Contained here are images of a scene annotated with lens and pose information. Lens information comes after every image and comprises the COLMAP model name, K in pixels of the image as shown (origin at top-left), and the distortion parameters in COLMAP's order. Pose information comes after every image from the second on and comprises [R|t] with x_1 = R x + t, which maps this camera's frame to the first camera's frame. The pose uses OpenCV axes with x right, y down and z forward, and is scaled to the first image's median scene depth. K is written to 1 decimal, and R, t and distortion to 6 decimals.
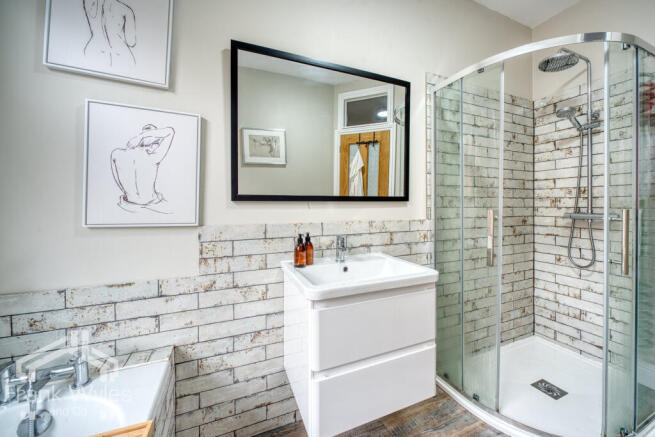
lens RADIAL K [[242.1, 0, 328.9], [0, 242.1, 201.7], [0, 0, 1]] dist [-0.000535, -0.000224]
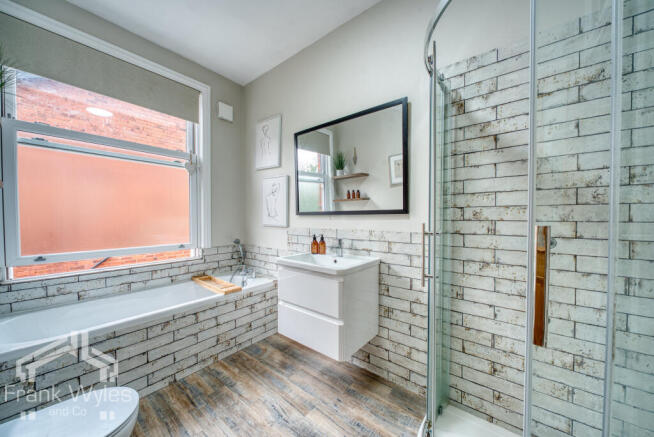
lens RADIAL K [[241.7, 0, 329.6], [0, 241.7, 219.0], [0, 0, 1]] dist [-0.000535, -0.000224]
pose [[0.473458, 0.006058, -0.880796, 1.167673], [0.009675, 0.999880, 0.012078, 0.005286], [0.880764, -0.014240, 0.473342, 0.246364]]
